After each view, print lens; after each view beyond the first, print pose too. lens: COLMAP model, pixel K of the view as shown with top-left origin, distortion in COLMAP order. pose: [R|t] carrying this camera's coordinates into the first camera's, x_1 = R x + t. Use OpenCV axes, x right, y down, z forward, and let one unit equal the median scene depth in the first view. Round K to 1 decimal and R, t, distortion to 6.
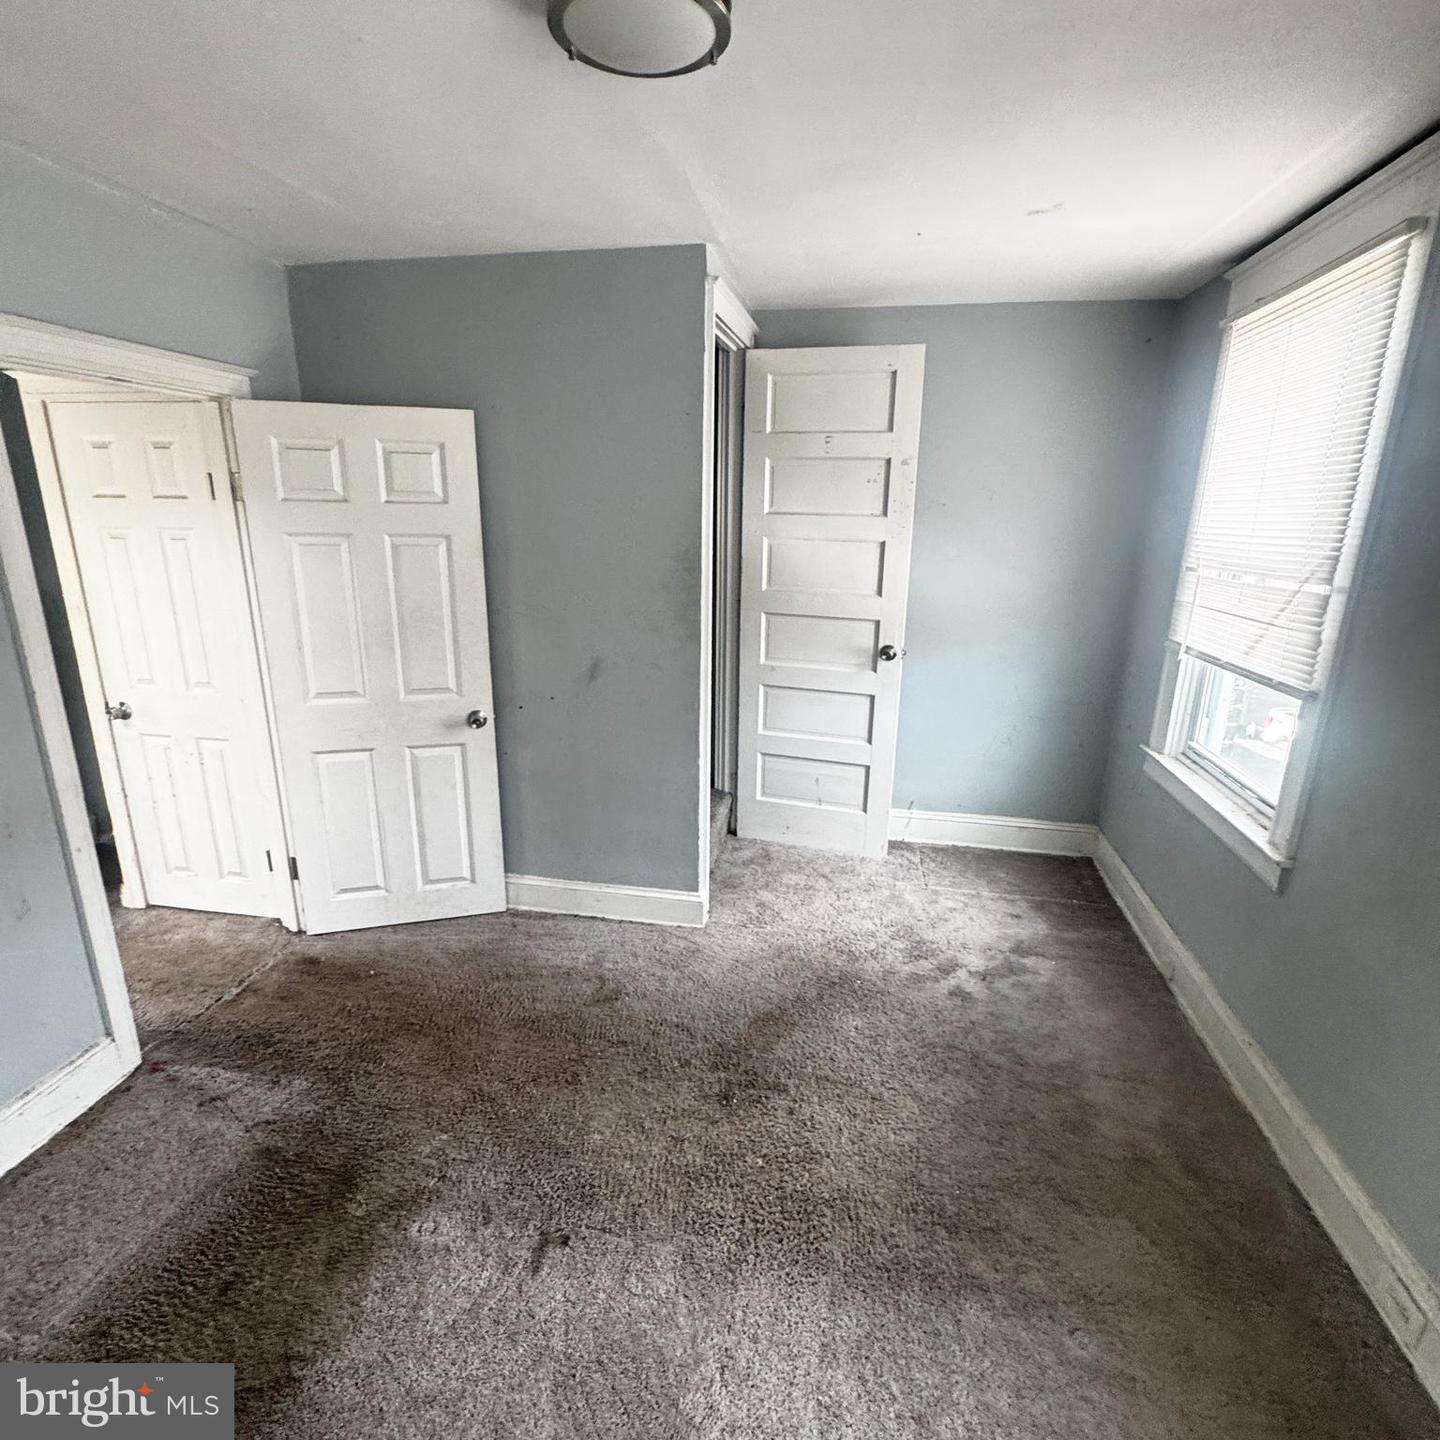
lens RADIAL K [[773.7, 0, 723.6], [0, 773.7, 724.4], [0, 0, 1]] dist [0.006107, 0.000280]
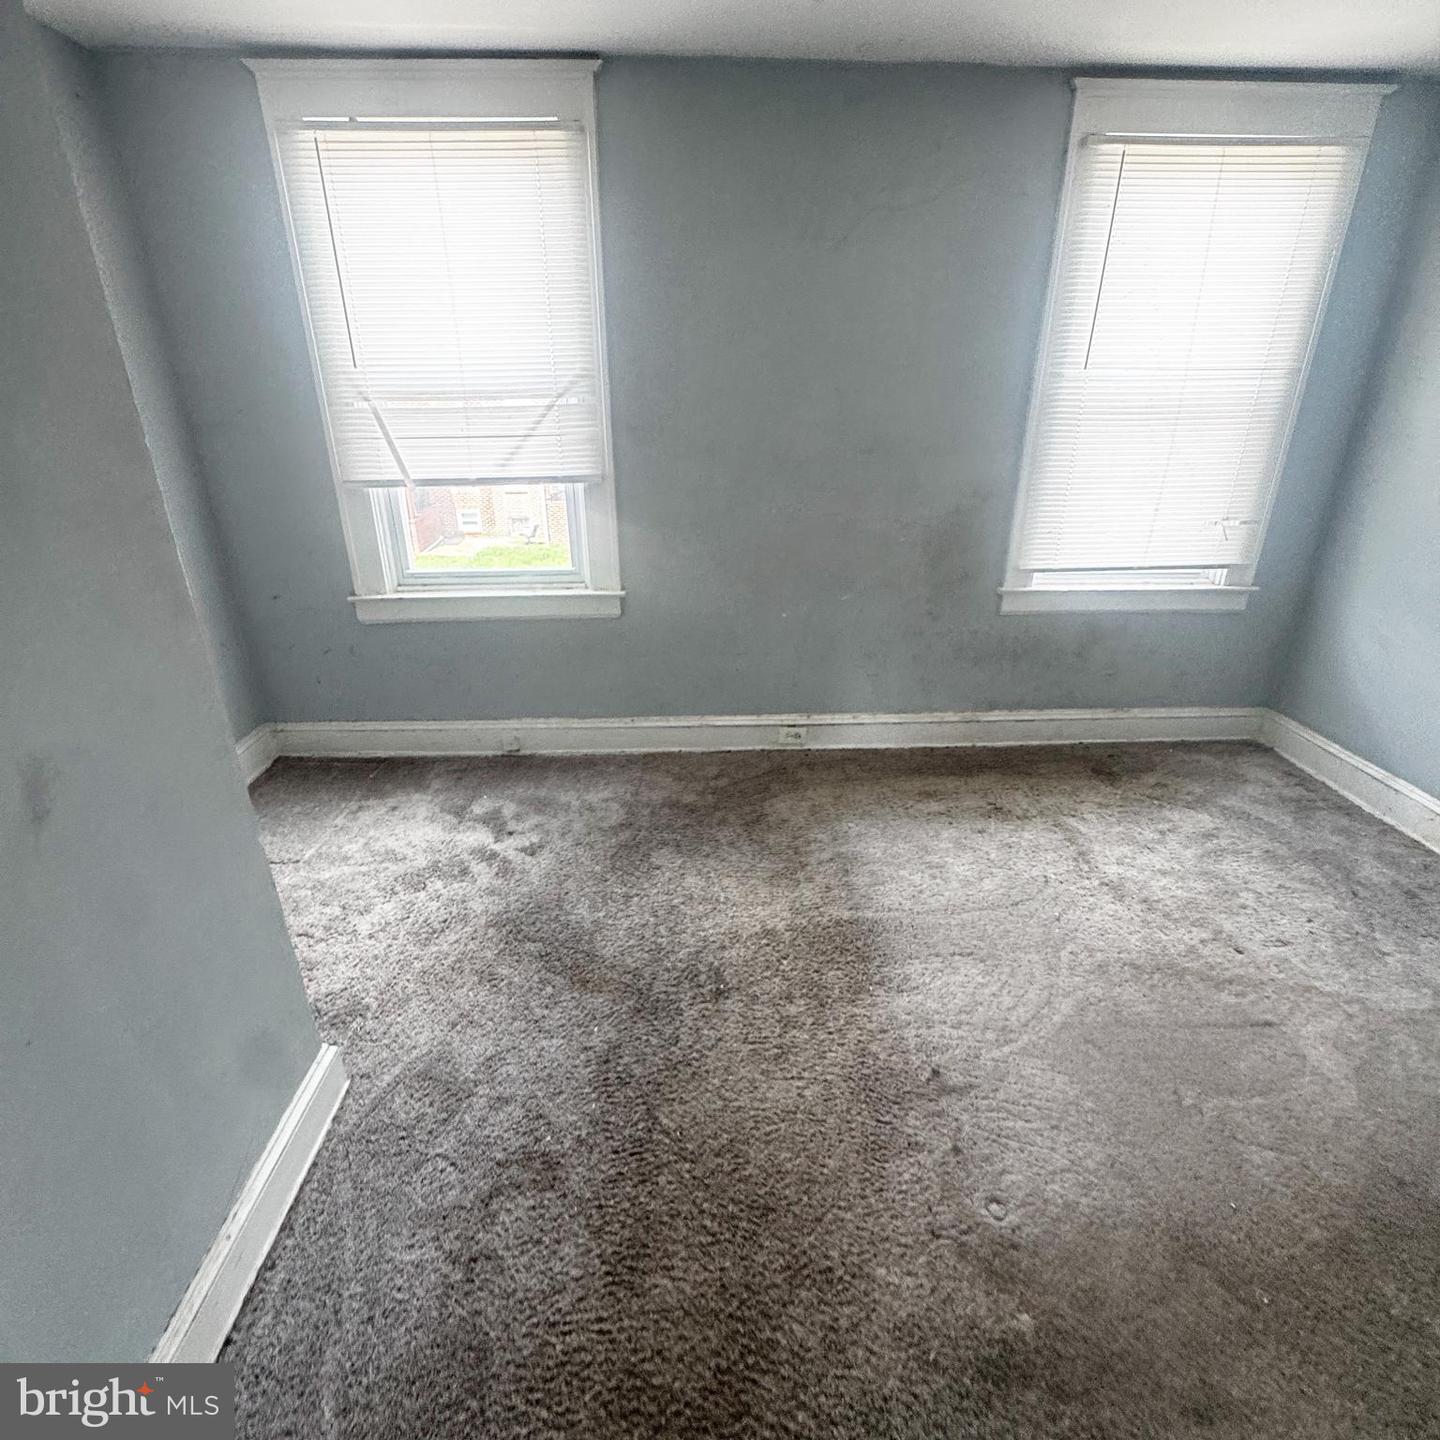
lens RADIAL K [[773.7, 0, 725.1], [0, 773.7, 720.5], [0, 0, 1]] dist [0.006107, 0.000280]
pose [[-0.219173, -0.412053, 0.884407, -0.563208], [0.264263, 0.847495, 0.460345, -0.189381], [-0.939217, 0.334611, -0.076858, 0.770034]]
